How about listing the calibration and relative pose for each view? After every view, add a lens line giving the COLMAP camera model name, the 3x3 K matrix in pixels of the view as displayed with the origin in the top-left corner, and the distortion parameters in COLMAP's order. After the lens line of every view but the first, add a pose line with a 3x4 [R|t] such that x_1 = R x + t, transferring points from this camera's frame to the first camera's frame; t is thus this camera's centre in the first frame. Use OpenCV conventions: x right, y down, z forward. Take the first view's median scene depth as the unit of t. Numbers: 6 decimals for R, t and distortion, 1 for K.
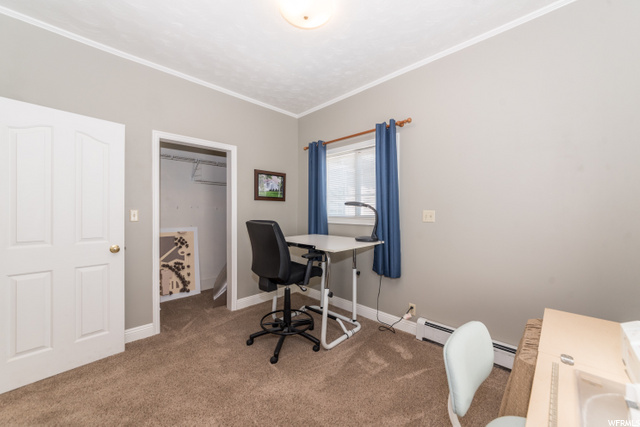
lens RADIAL K [[248.4, 0, 320.0], [0, 248.4, 213.5], [0, 0, 1]] dist [0.001419, 0.000057]
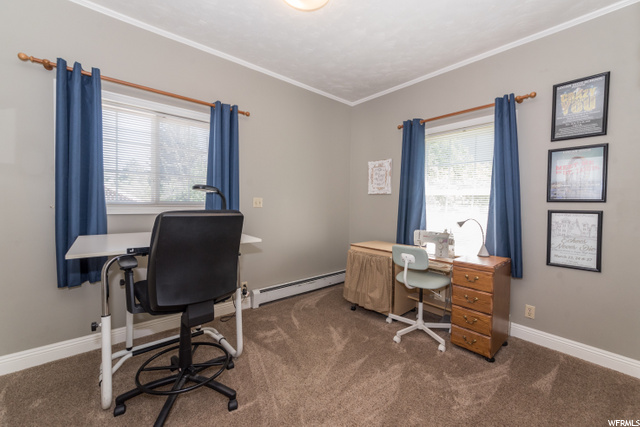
lens RADIAL K [[248.4, 0, 320.0], [0, 248.4, 213.5], [0, 0, 1]] dist [0.001419, 0.000057]
pose [[0.080310, -0.029333, 0.996338, -0.711340], [0.005628, 0.999564, 0.028974, 0.029974], [-0.996754, 0.003281, 0.080440, 0.593861]]
